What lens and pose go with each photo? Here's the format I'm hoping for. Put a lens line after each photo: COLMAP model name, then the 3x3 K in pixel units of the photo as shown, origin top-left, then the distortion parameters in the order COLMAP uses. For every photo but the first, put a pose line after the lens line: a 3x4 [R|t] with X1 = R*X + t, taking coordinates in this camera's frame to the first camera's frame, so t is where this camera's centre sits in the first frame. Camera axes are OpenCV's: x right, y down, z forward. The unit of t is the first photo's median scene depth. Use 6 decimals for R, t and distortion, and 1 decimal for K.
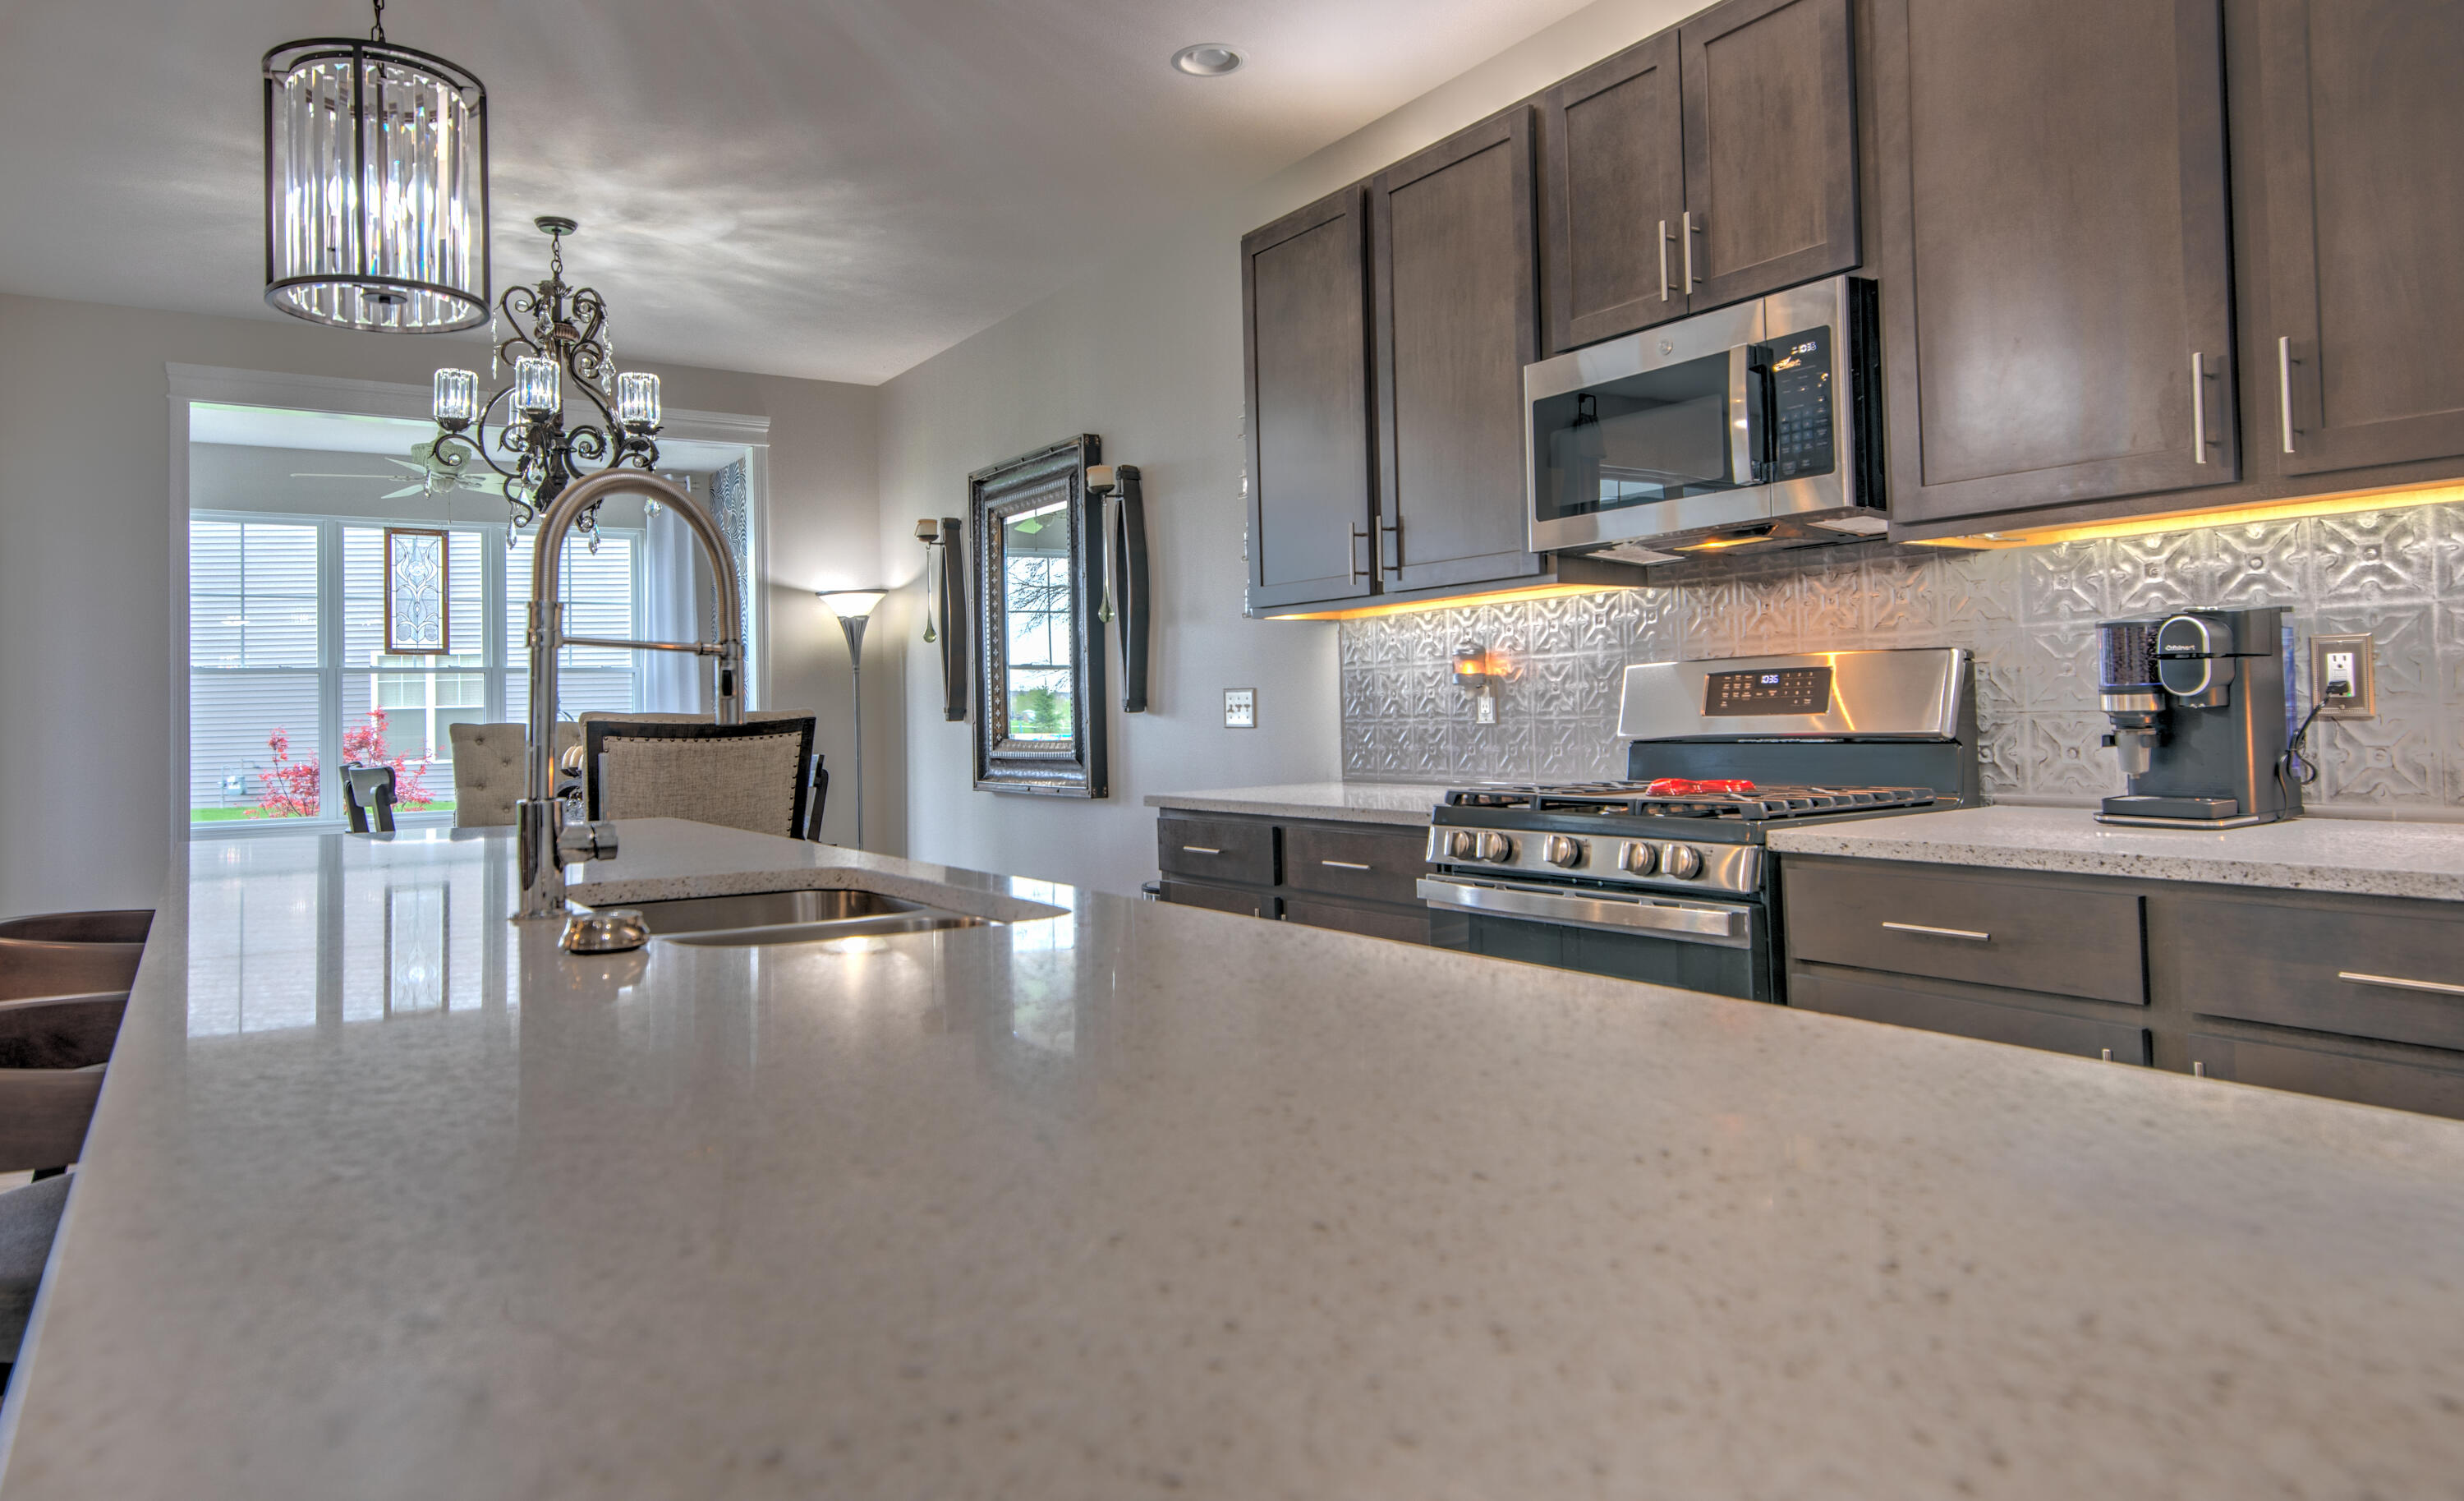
lens RADIAL K [[1538.2, 0, 1220.8], [0, 1538.2, 672.7], [0, 0, 1]] dist [0.001027, 0.023151]
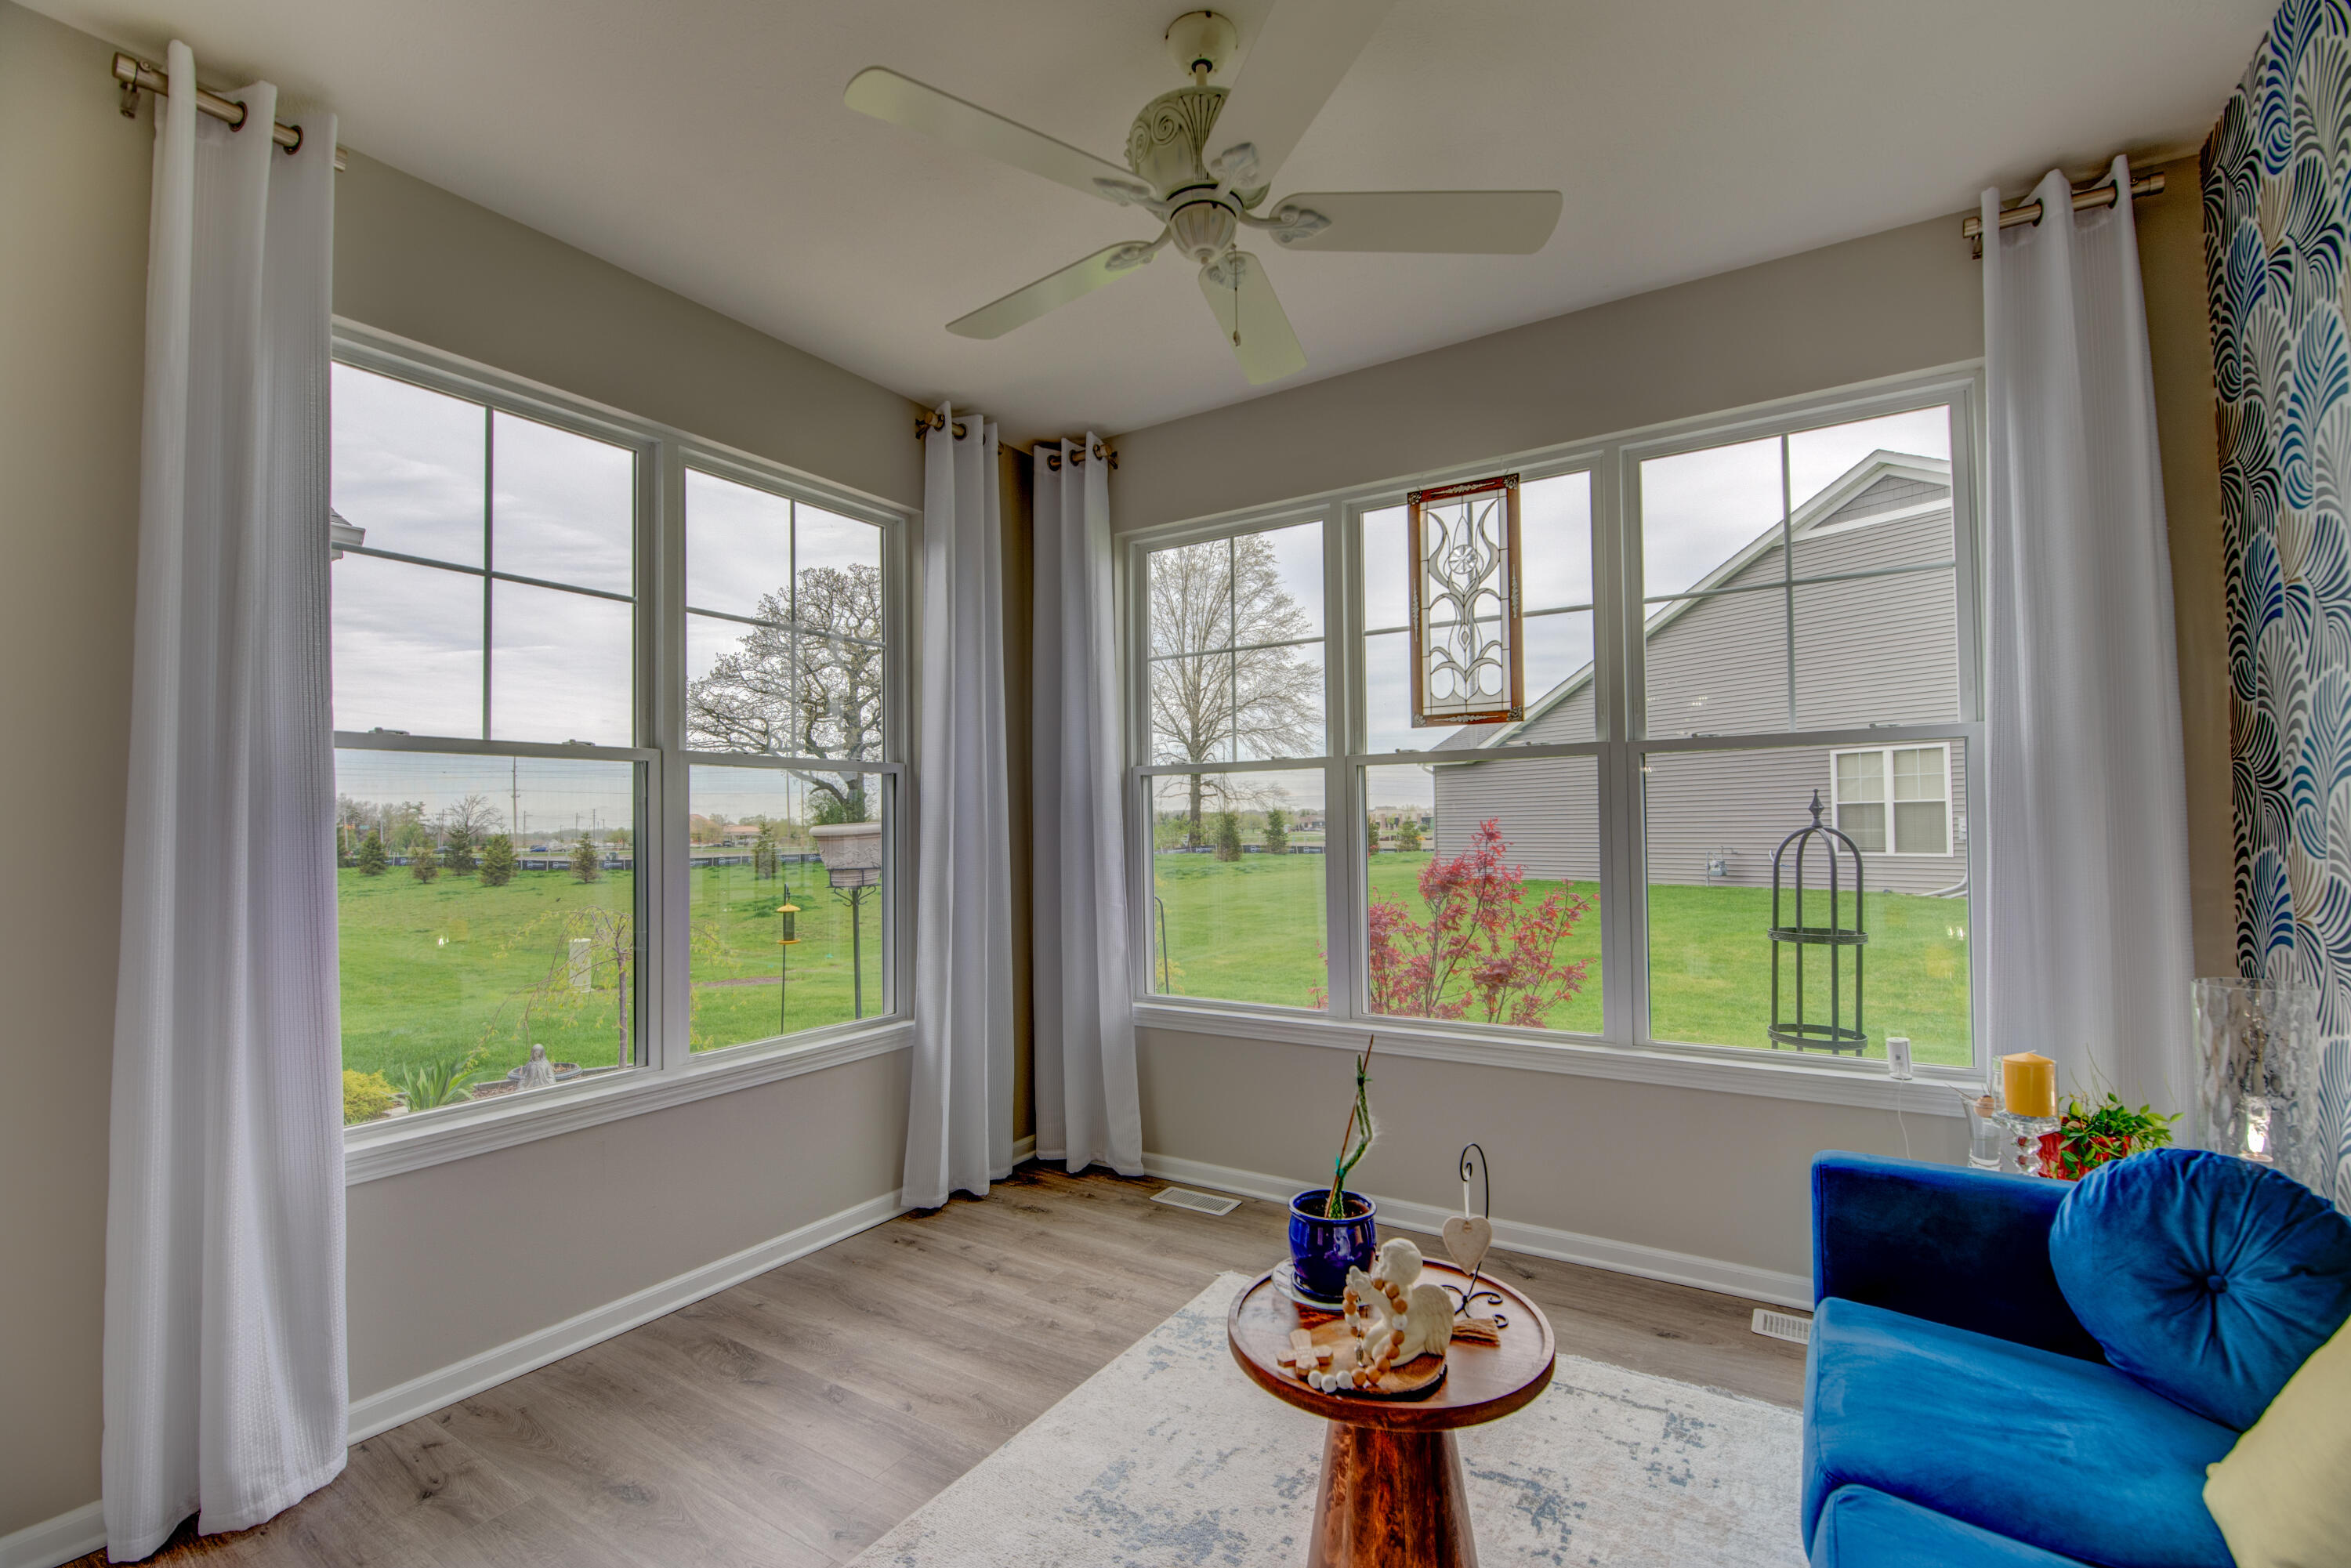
lens RADIAL K [[1011.4, 0, 1176.4], [0, 1011.4, 798.0], [0, 0, 1]] dist [0.001402, -0.009698]
pose [[0.410509, -0.010459, -0.911797, -0.442874], [0.031164, 0.999511, 0.002566, 0.016680], [0.911324, -0.029468, 0.410634, 1.369691]]
